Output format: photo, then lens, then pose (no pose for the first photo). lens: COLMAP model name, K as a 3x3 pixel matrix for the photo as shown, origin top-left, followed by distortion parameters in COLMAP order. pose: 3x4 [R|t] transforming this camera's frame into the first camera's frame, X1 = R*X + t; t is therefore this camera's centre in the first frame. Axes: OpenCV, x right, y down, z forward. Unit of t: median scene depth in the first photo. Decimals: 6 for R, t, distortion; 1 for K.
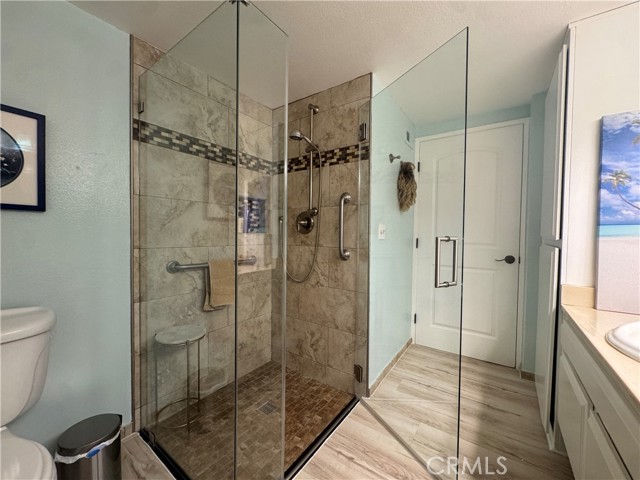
lens RADIAL K [[256.7, 0, 320.7], [0, 256.7, 239.2], [0, 0, 1]] dist [-0.002268, -0.000030]
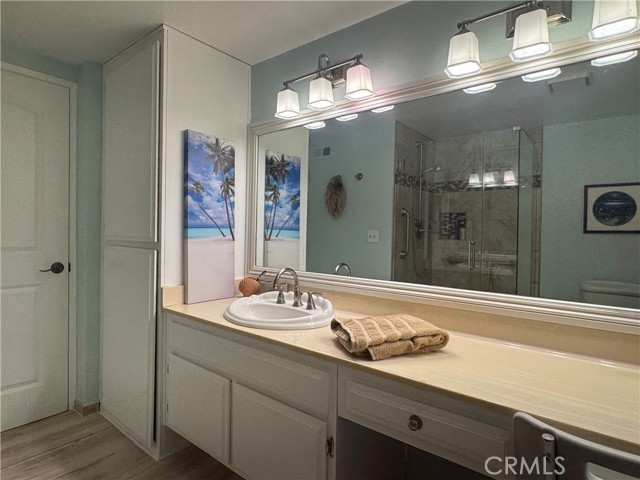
lens RADIAL K [[362.4, 0, 320.0], [0, 362.4, 240.0], [0, 0, 1]] dist [-0.001792, -0.000524]
pose [[0.058876, -0.030861, 0.997788, -0.428323], [0.008415, 0.999502, 0.030417, -0.044299], [-0.998230, 0.006605, 0.059106, 0.330440]]
